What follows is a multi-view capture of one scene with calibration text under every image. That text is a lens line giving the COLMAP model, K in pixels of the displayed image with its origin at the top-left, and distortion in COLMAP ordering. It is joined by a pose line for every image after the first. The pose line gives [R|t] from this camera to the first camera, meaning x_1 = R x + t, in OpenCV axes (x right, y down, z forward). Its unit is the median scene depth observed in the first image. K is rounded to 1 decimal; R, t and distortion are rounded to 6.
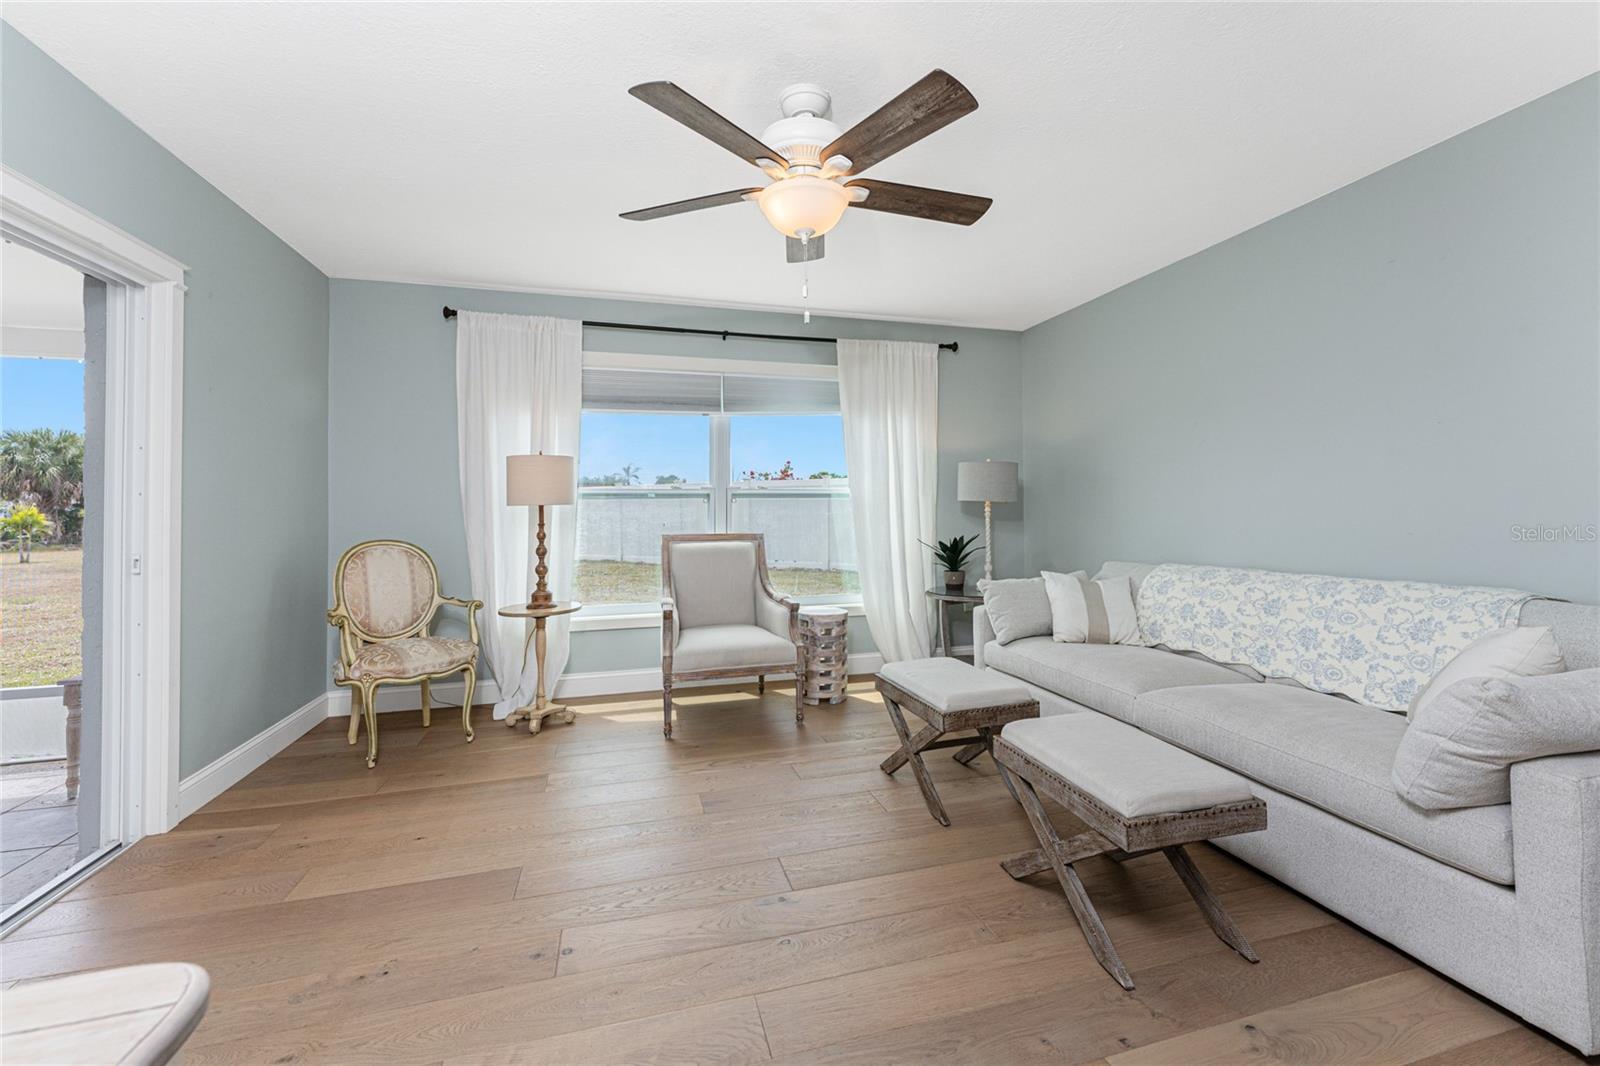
lens RADIAL K [[640.2, 0, 804.7], [0, 640.2, 528.4], [0, 0, 1]] dist [0.000397, -0.000238]
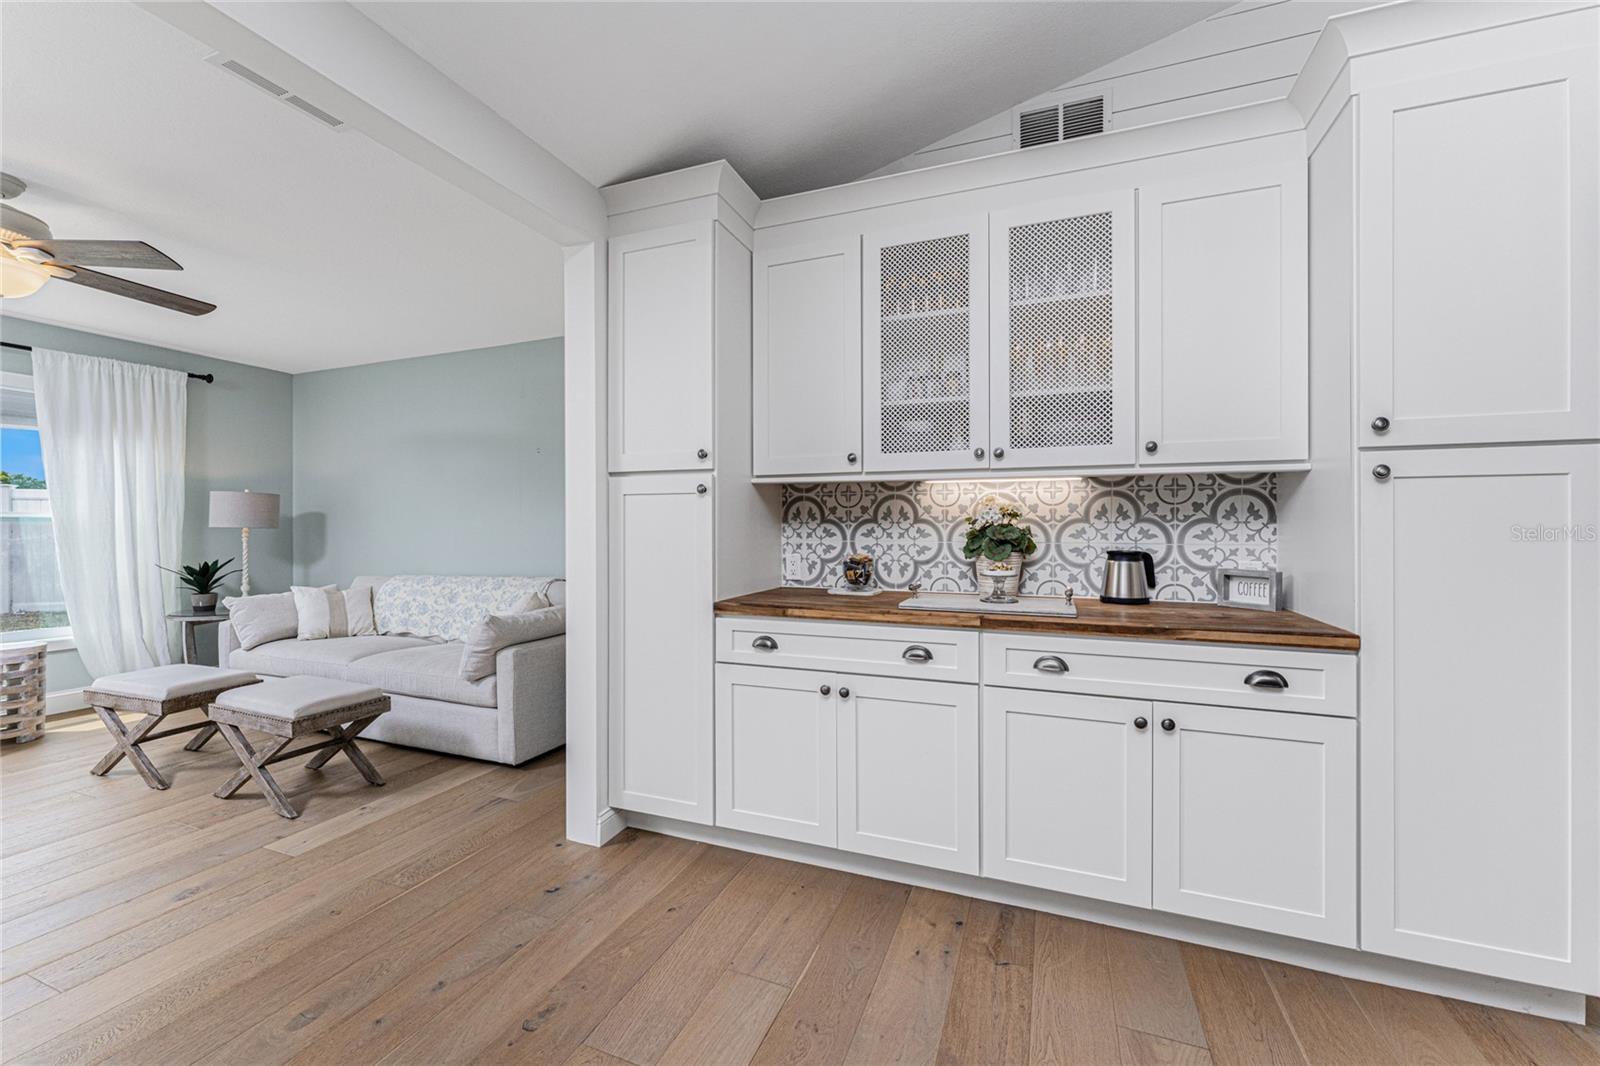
lens RADIAL K [[640.2, 0, 804.7], [0, 640.2, 528.4], [0, 0, 1]] dist [0.000397, -0.000238]
pose [[0.596308, 0.008547, 0.802710, -0.031731], [0.016888, 0.999588, -0.023188, 0.000889], [-0.802578, 0.027383, 0.595918, -0.565927]]
